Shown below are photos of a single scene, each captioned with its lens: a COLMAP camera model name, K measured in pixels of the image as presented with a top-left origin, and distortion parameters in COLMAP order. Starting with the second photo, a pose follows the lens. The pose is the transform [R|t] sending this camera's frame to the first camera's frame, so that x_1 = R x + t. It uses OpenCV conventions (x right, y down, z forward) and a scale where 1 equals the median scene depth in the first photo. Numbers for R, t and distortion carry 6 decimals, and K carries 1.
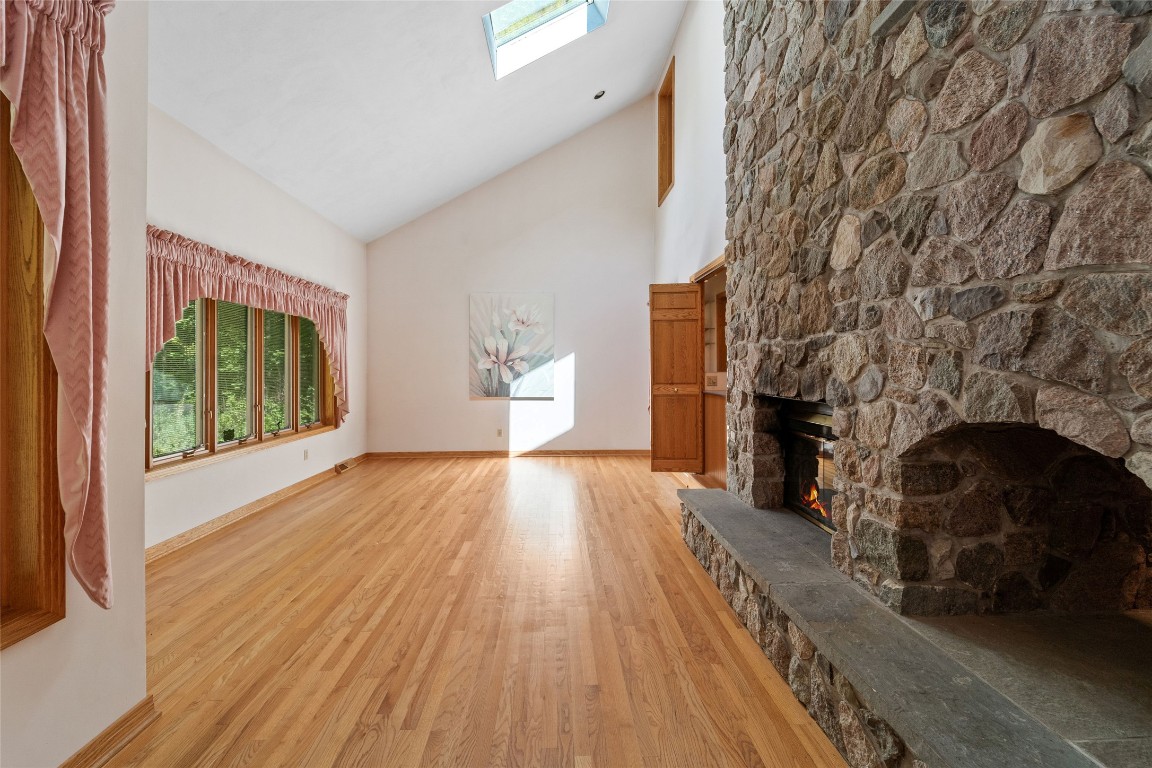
lens RADIAL K [[474.7, 0, 569.4], [0, 474.7, 364.2], [0, 0, 1]] dist [0.003740, -0.002529]
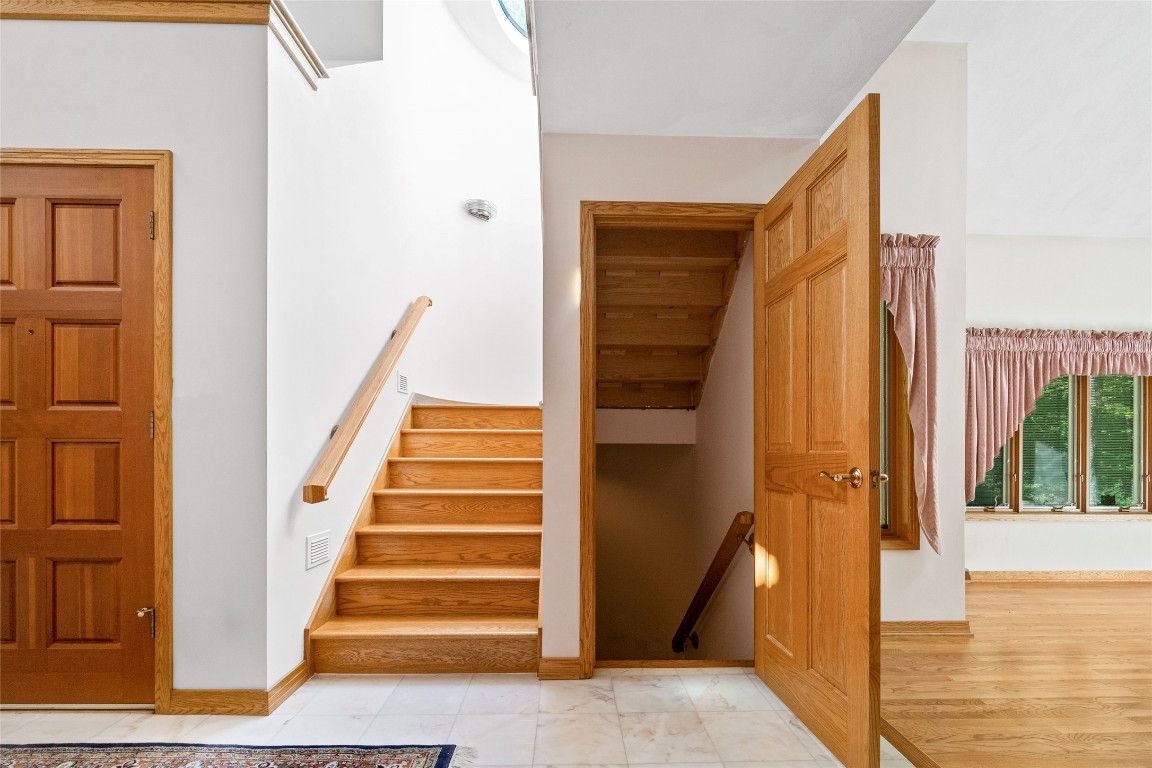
lens RADIAL K [[474.7, 0, 578.4], [0, 474.7, 443.9], [0, 0, 1]] dist [0.003740, -0.002529]
pose [[-0.015454, -0.006367, -0.999860, 0.719866], [0.001114, 0.999979, -0.006385, 0.059178], [0.999880, -0.001212, -0.015446, -0.315320]]
